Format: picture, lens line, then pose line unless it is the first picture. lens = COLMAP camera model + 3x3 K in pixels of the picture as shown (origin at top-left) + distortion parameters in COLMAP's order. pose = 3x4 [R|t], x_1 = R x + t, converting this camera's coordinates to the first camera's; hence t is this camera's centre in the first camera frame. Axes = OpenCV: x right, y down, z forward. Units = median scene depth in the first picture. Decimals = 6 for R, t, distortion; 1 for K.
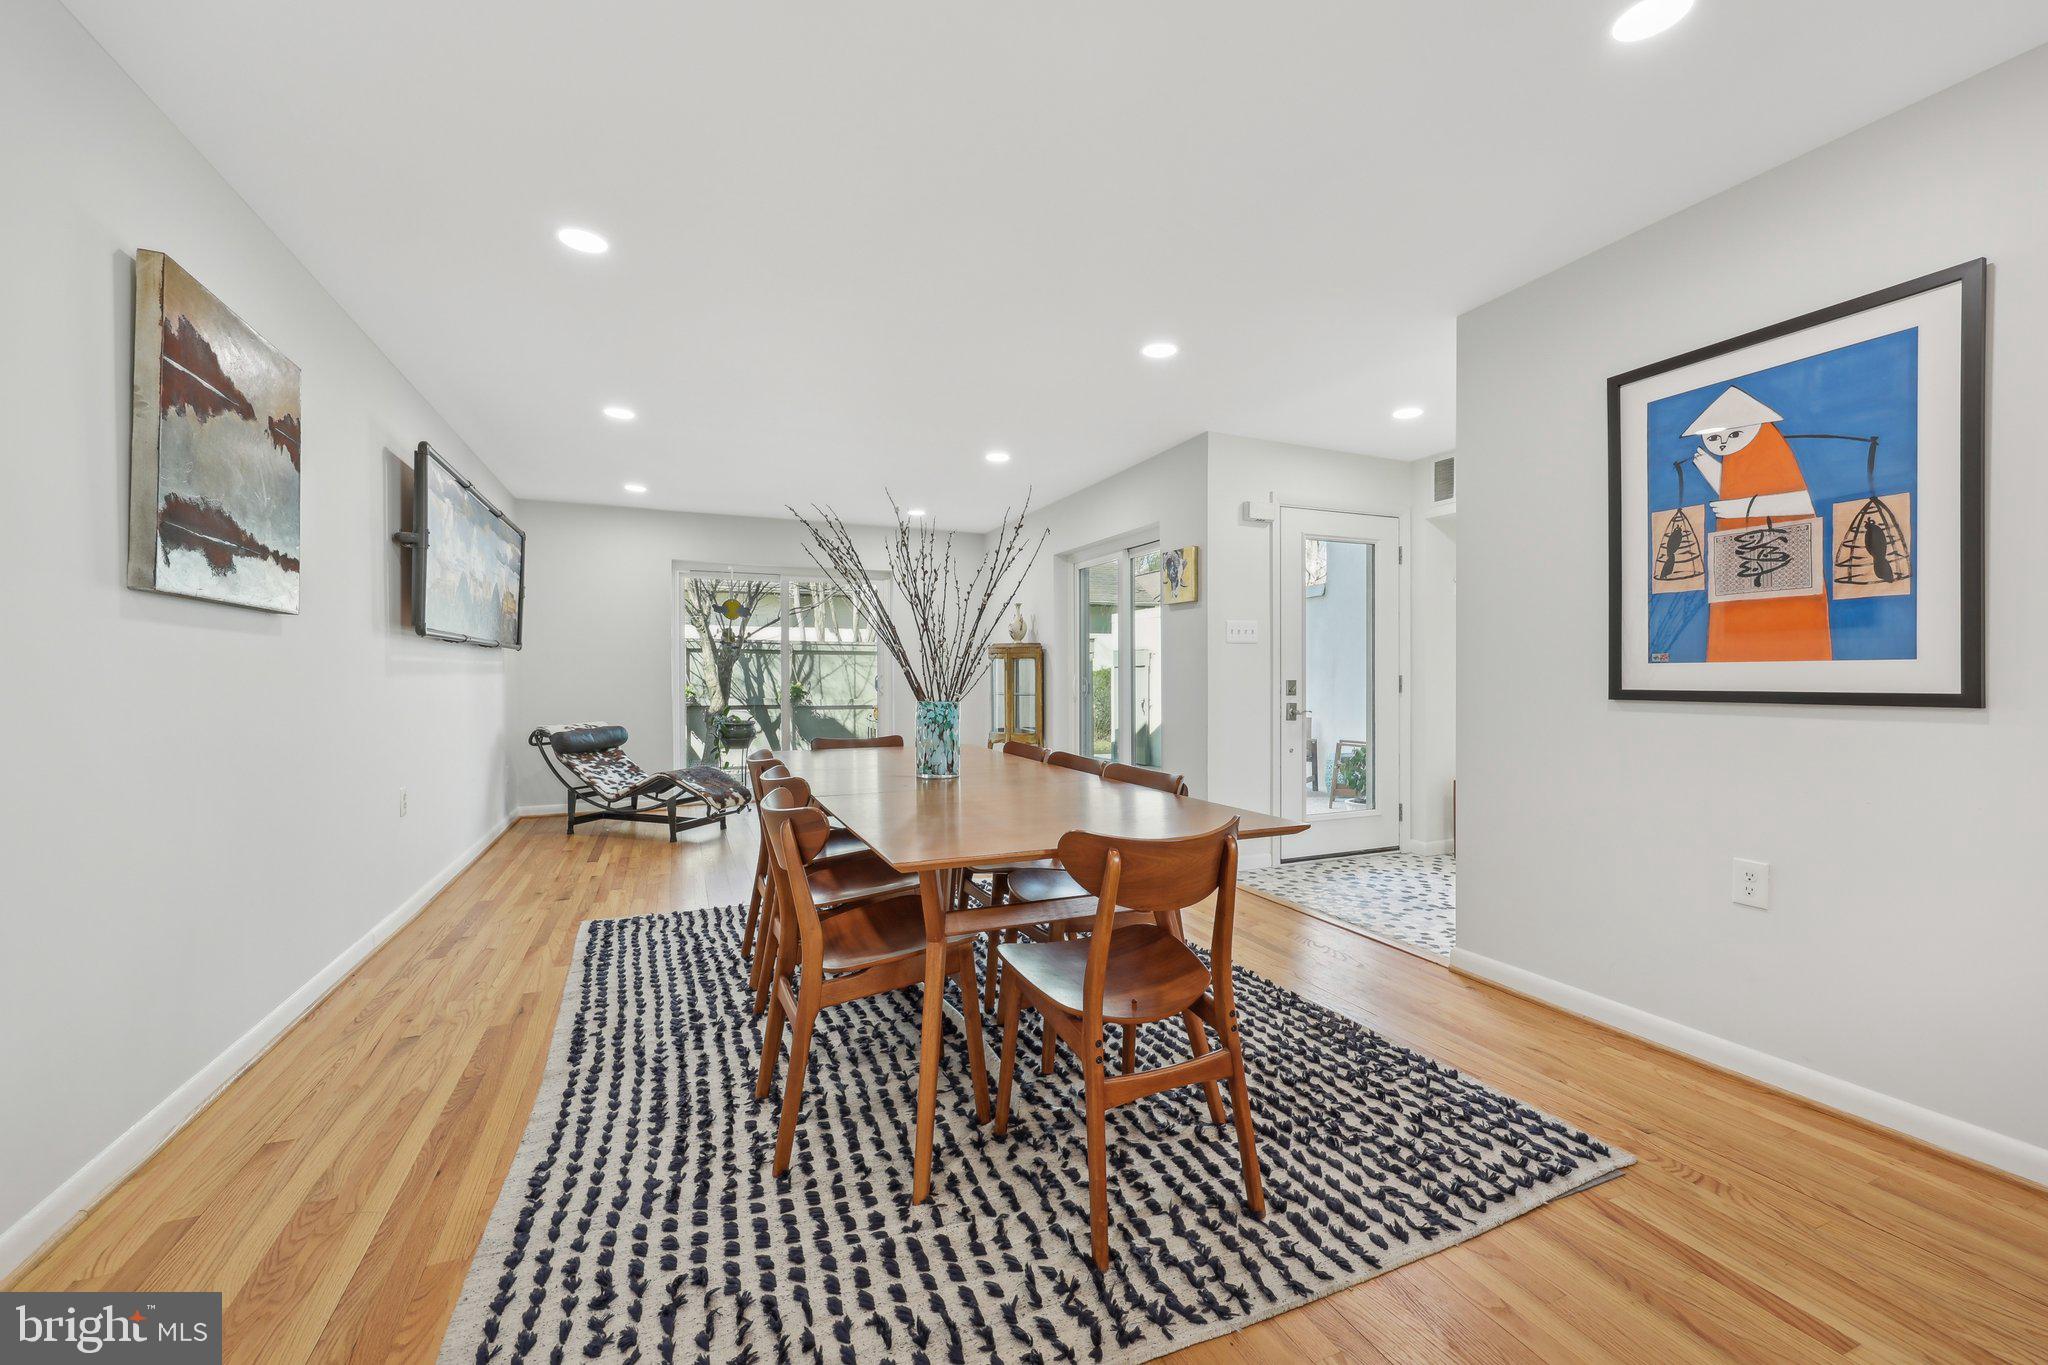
lens RADIAL K [[833.9, 0, 1034.4], [0, 833.9, 696.2], [0, 0, 1]] dist [0.016907, -0.000024]
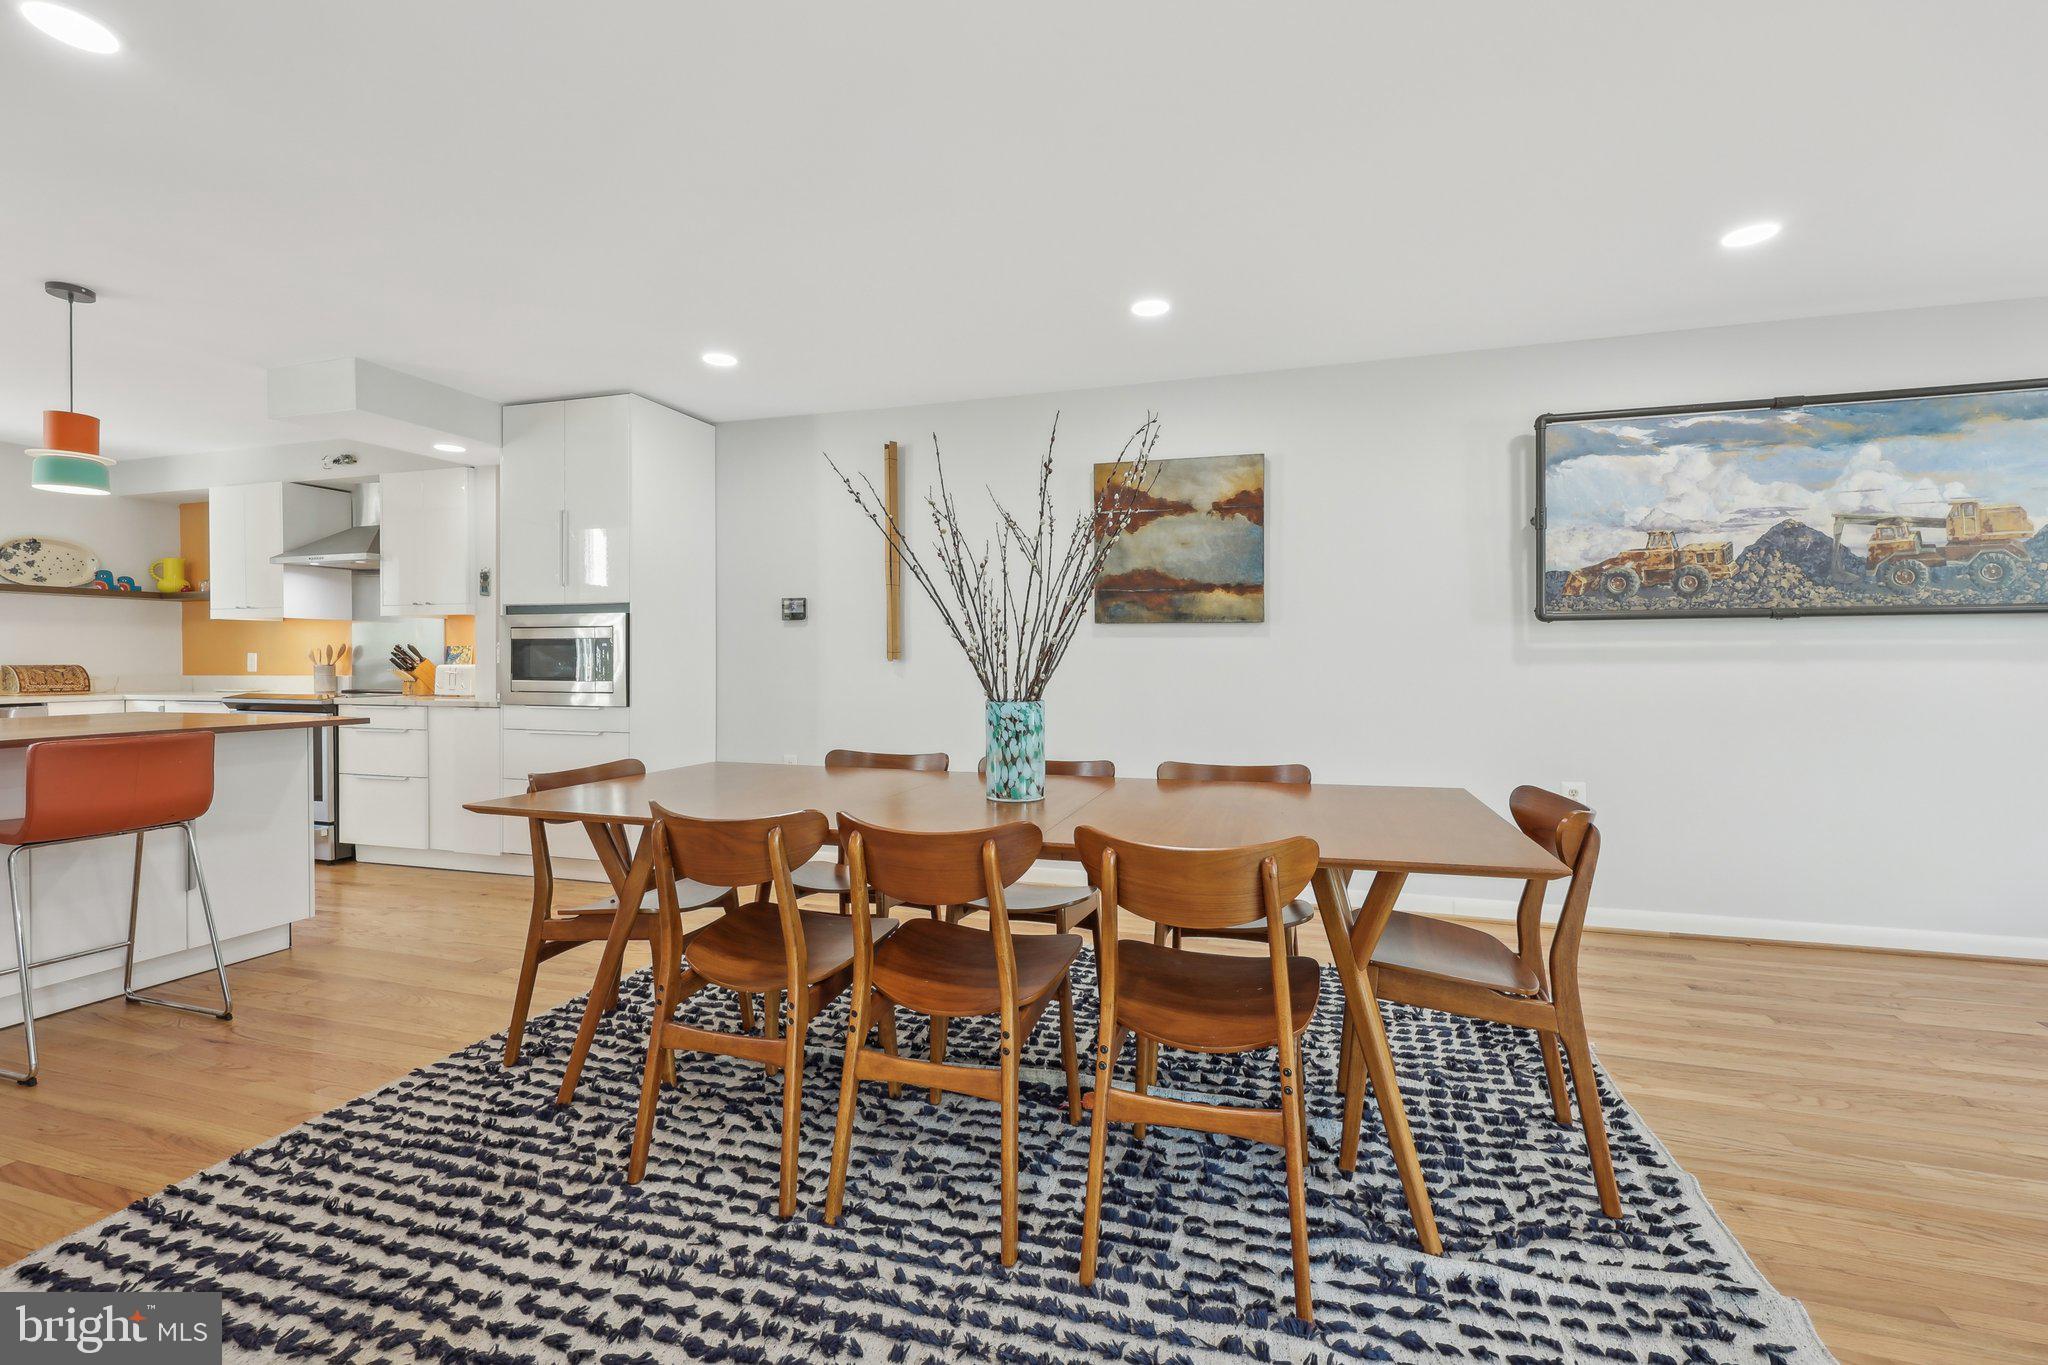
lens RADIAL K [[859.8, 0, 1039.0], [0, 859.8, 660.9], [0, 0, 1]] dist [0.003274, 0.000147]
pose [[-0.633735, 0.002292, -0.773547, 0.291705], [-0.016745, 0.999721, 0.016681, -0.026539], [0.773369, 0.023525, -0.633519, 0.925472]]
